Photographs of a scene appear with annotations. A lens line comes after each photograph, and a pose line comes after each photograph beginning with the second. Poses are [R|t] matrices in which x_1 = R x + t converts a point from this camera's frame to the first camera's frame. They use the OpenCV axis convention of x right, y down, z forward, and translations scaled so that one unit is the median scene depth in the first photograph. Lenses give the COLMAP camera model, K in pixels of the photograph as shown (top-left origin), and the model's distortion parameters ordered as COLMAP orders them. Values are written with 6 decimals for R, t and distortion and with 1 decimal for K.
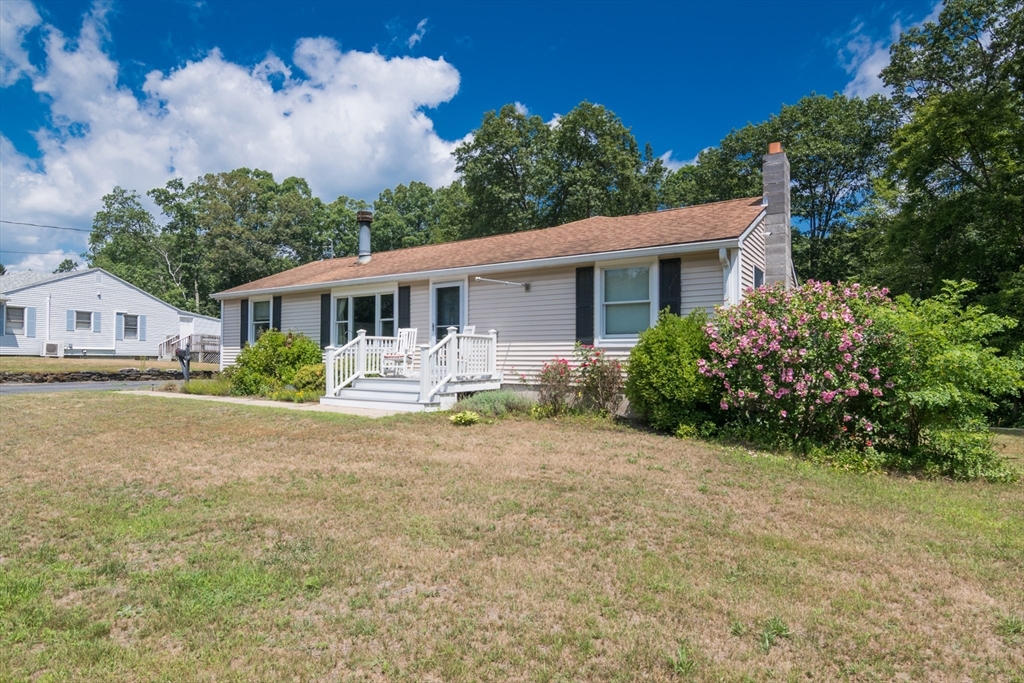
lens RADIAL K [[573.3, 0, 508.4], [0, 573.3, 343.2], [0, 0, 1]] dist [-0.024196, -0.002747]
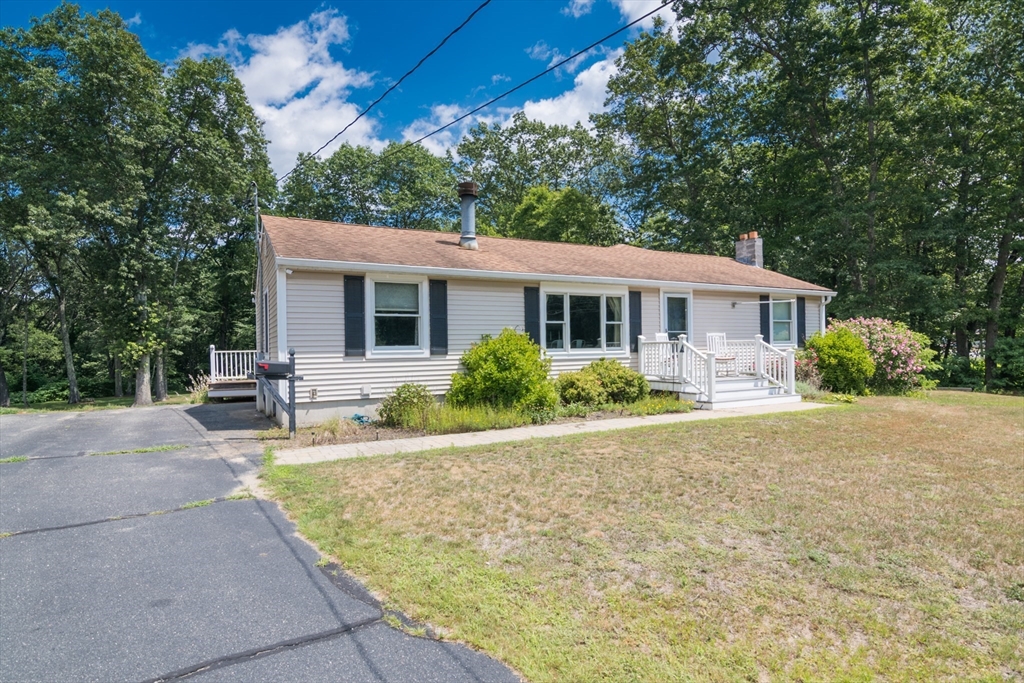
lens RADIAL K [[522.3, 0, 506.6], [0, 522.3, 346.7], [0, 0, 1]] dist [-0.012112, -0.000540]
pose [[0.457148, 0.006871, 0.889364, -0.956149], [0.016103, 0.999742, -0.016001, 0.009304], [-0.889245, 0.021636, 0.456919, 0.669413]]
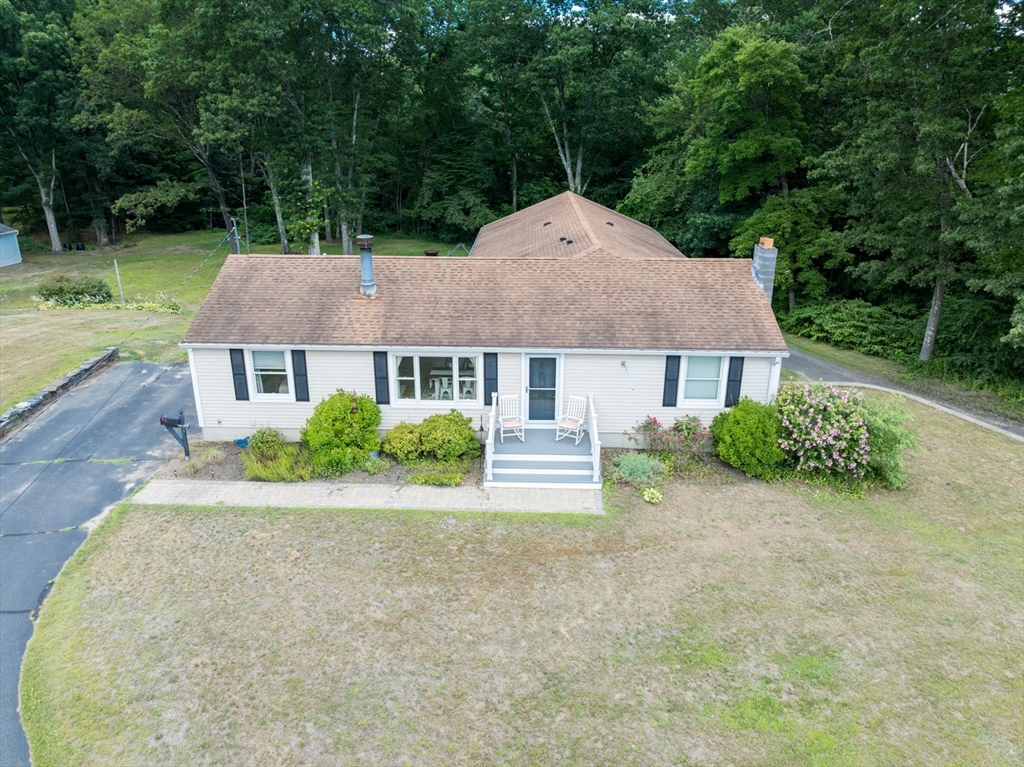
lens RADIAL K [[720.8, 0, 517.2], [0, 720.8, 380.2], [0, 0, 1]] dist [-0.058122, 0.031790]
pose [[0.841463, -0.192543, 0.504845, -0.726056], [-0.011327, 0.927860, 0.372757, -0.486318], [-0.540197, -0.319379, 0.778578, -0.102144]]
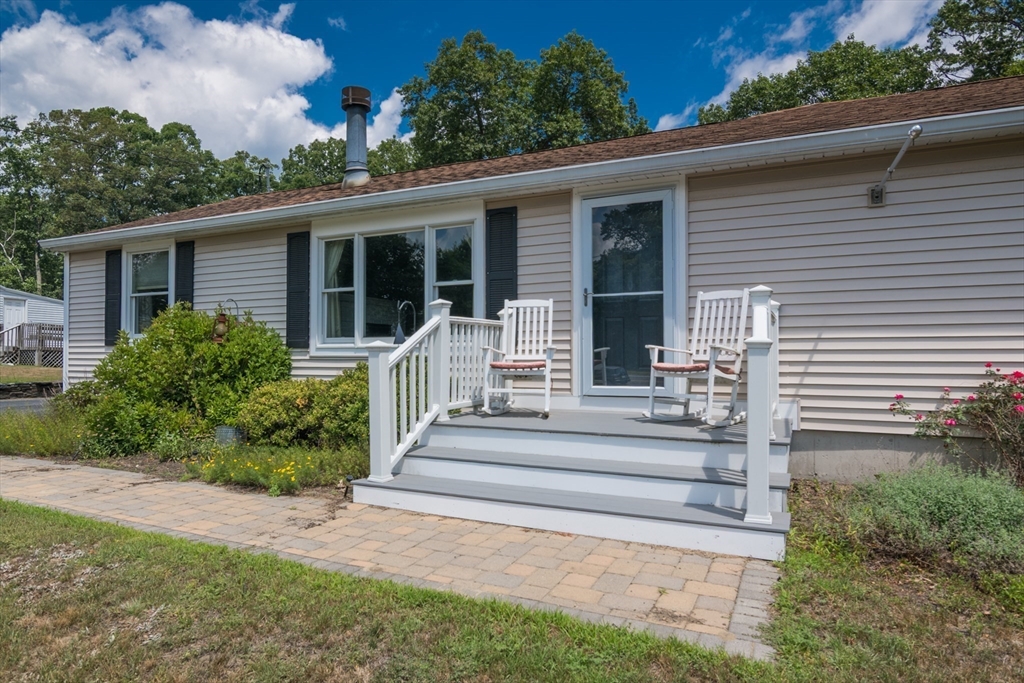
lens RADIAL K [[613.2, 0, 512.3], [0, 613.2, 338.5], [0, 0, 1]] dist [-0.035054, 0.014321]
pose [[0.987614, -0.001270, 0.156896, -0.214003], [0.001055, 0.999998, 0.001454, 0.002538], [-0.156897, -0.001270, 0.987614, 0.447223]]
